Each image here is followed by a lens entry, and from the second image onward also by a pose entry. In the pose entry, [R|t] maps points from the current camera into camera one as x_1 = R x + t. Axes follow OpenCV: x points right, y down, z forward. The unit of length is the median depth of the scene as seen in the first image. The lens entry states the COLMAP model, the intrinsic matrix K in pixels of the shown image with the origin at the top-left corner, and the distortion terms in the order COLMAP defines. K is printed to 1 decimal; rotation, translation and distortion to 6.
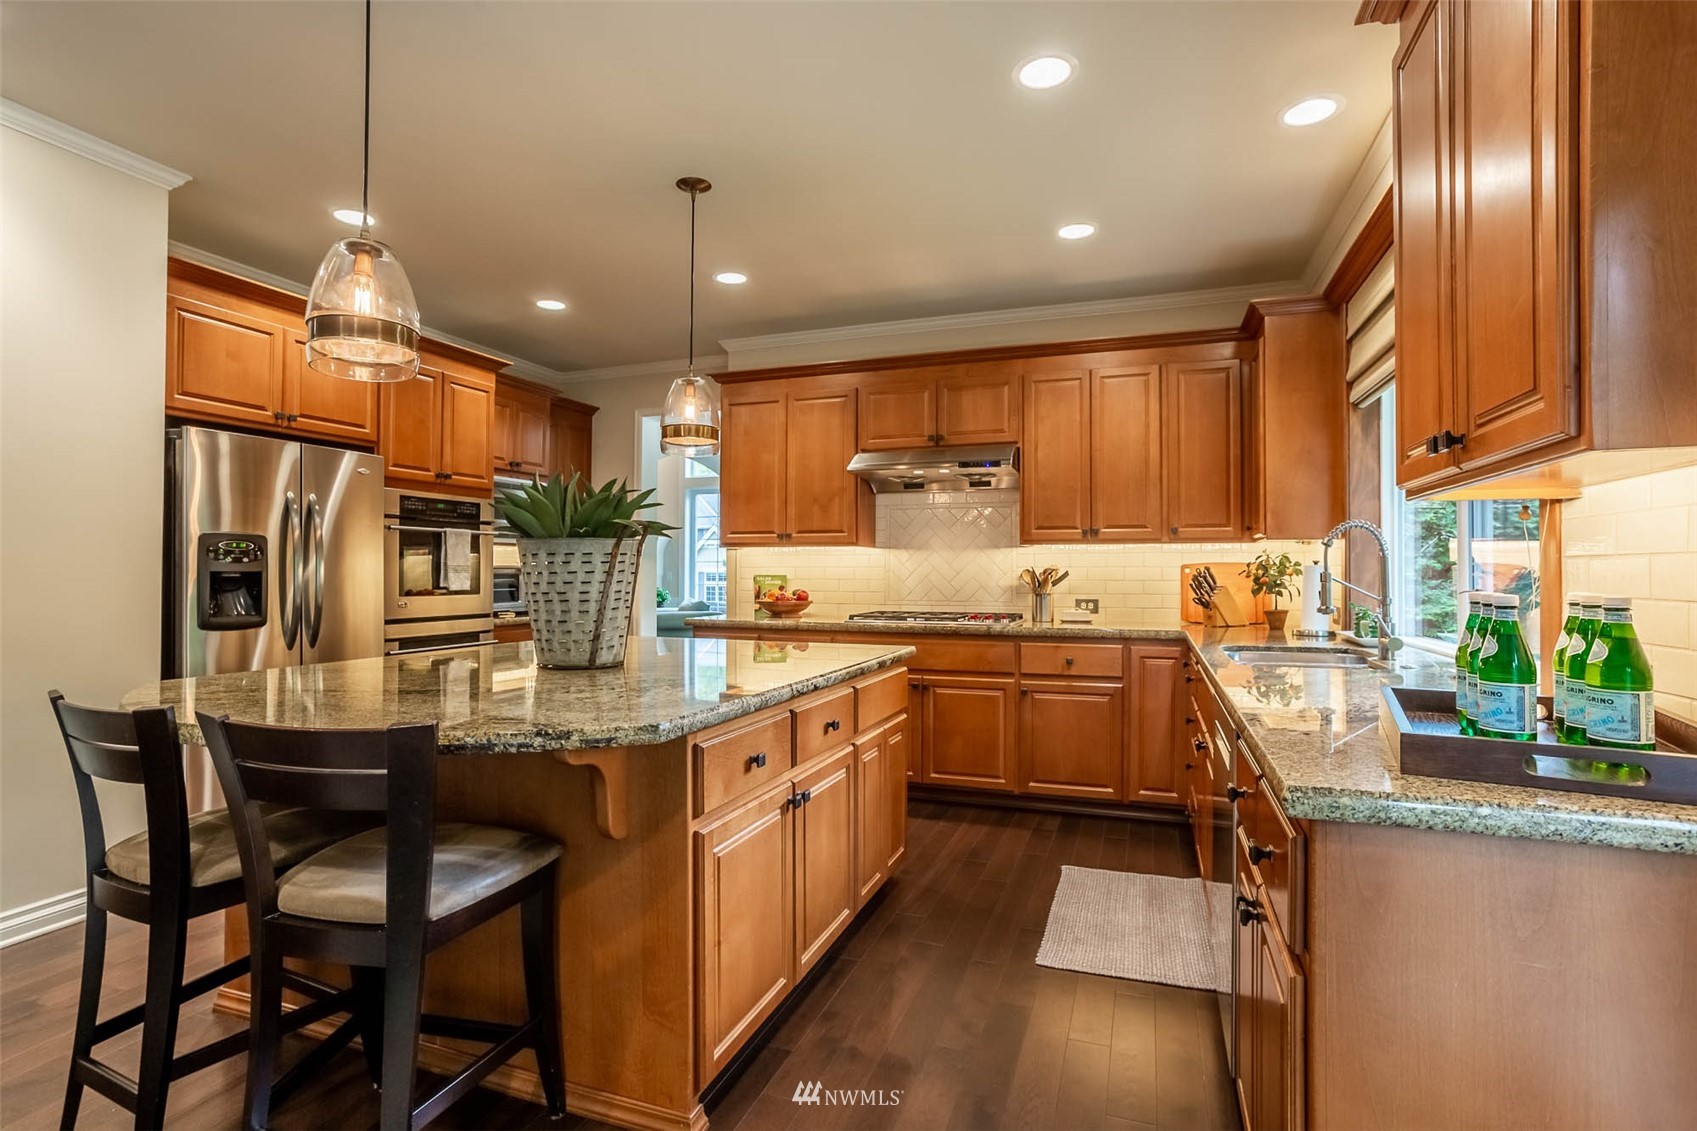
lens RADIAL K [[836.5, 0, 841.0], [0, 836.5, 563.7], [0, 0, 1]] dist [-0.024287, 0.000697]
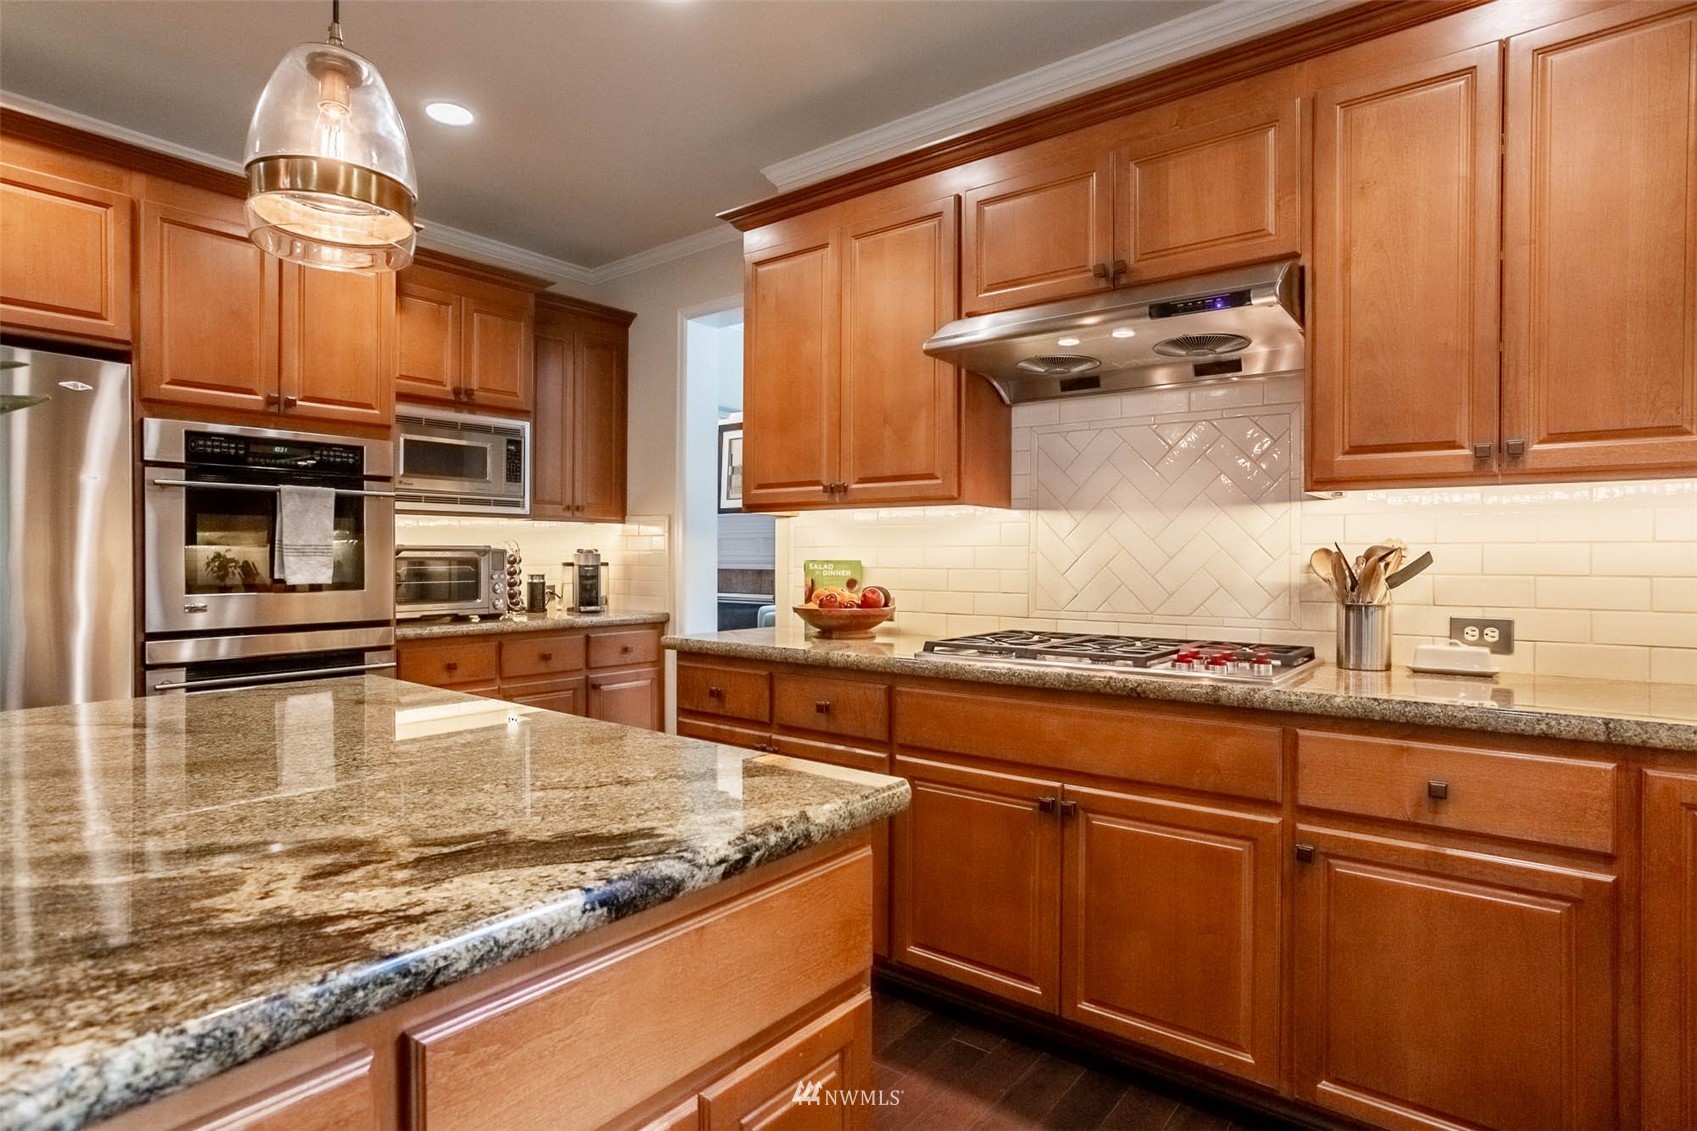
lens RADIAL K [[894.6, 0, 840.3], [0, 894.6, 561.4], [0, 0, 1]] dist [-0.017824, 0.001736]
pose [[0.952558, 0.001854, -0.304351, 0.123787], [0.003095, 0.999871, 0.015777, 0.005253], [0.304341, -0.015971, 0.952429, 0.481676]]
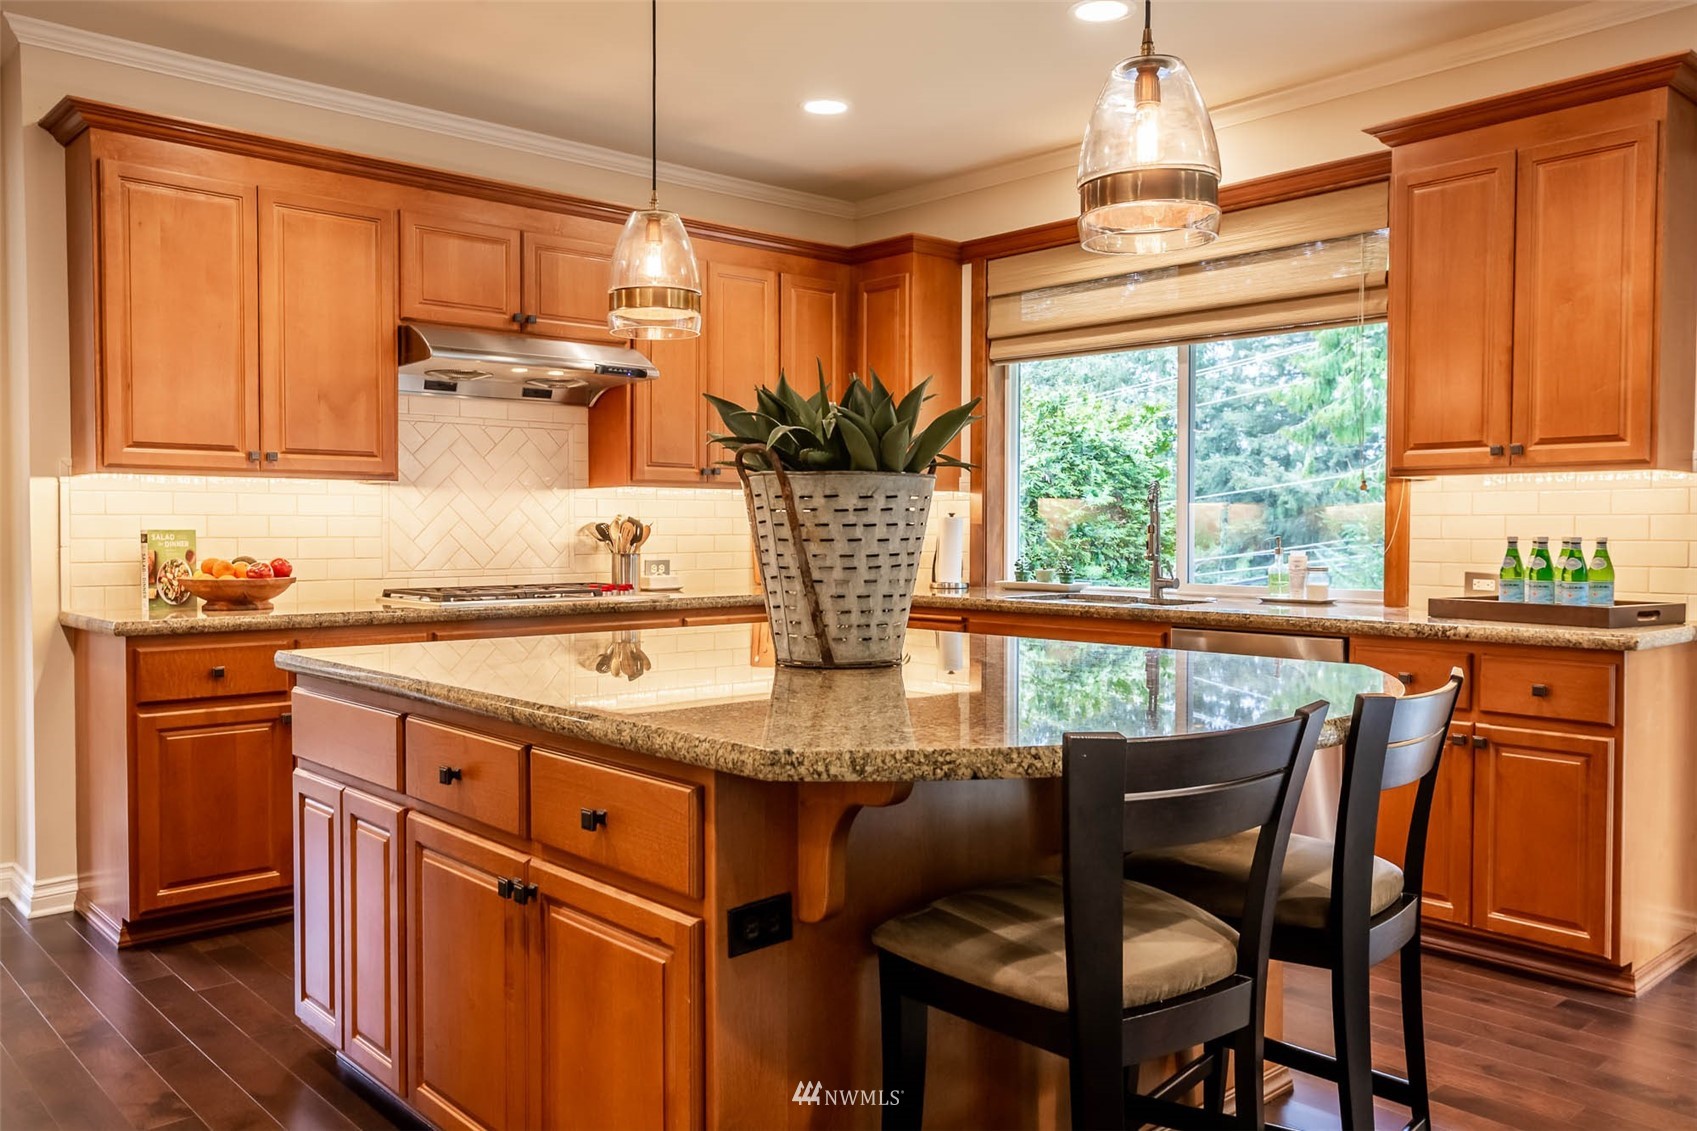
lens RADIAL K [[1365.9, 0, 848.5], [0, 1365.9, 565.5], [0, 0, 1]] dist [0.049142, 0.000891]
pose [[0.463724, -0.027150, 0.885564, -0.739433], [-0.007678, 0.999370, 0.034660, 0.003092], [-0.885946, -0.022872, 0.463223, 0.277967]]
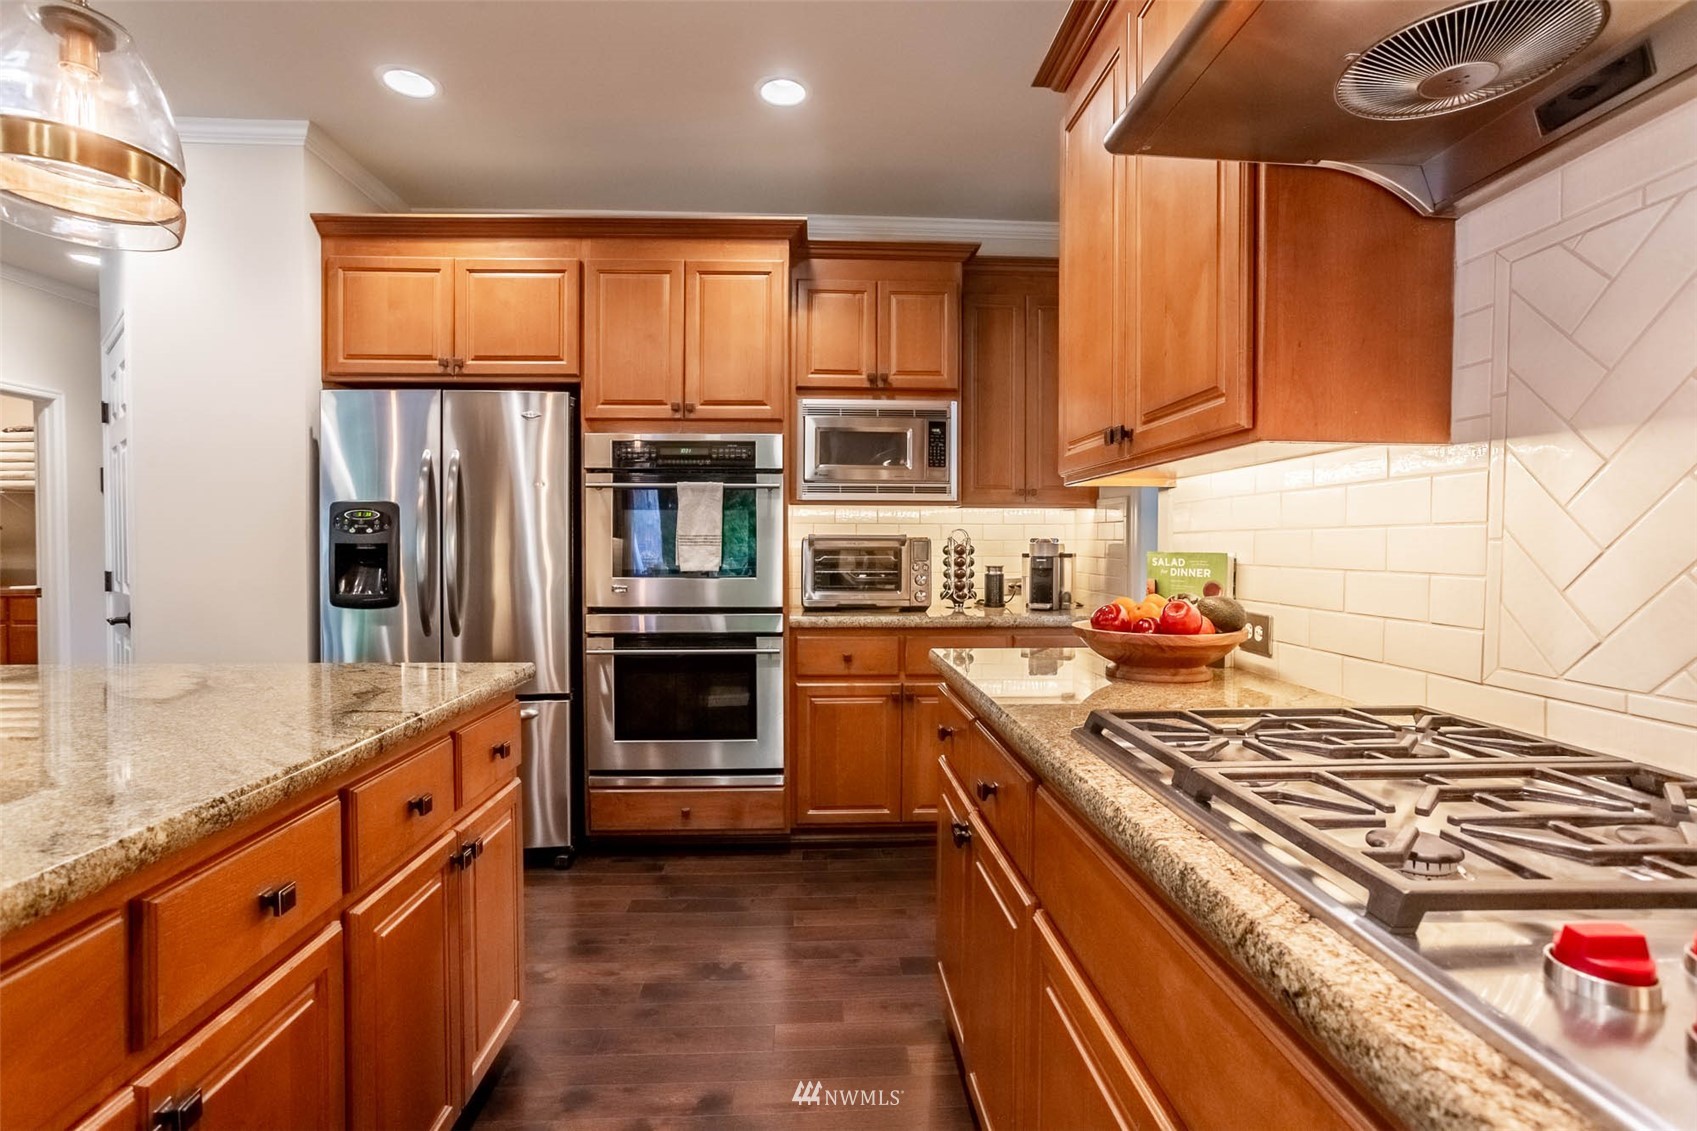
lens RADIAL K [[819.8, 0, 852.1], [0, 819.8, 549.2], [0, 0, 1]] dist [-0.039841, 0.027090]
pose [[0.398958, 0.003397, -0.916963, 0.209048], [0.007993, 0.999942, 0.007182, 0.009787], [0.916934, -0.010195, 0.398908, 0.838822]]
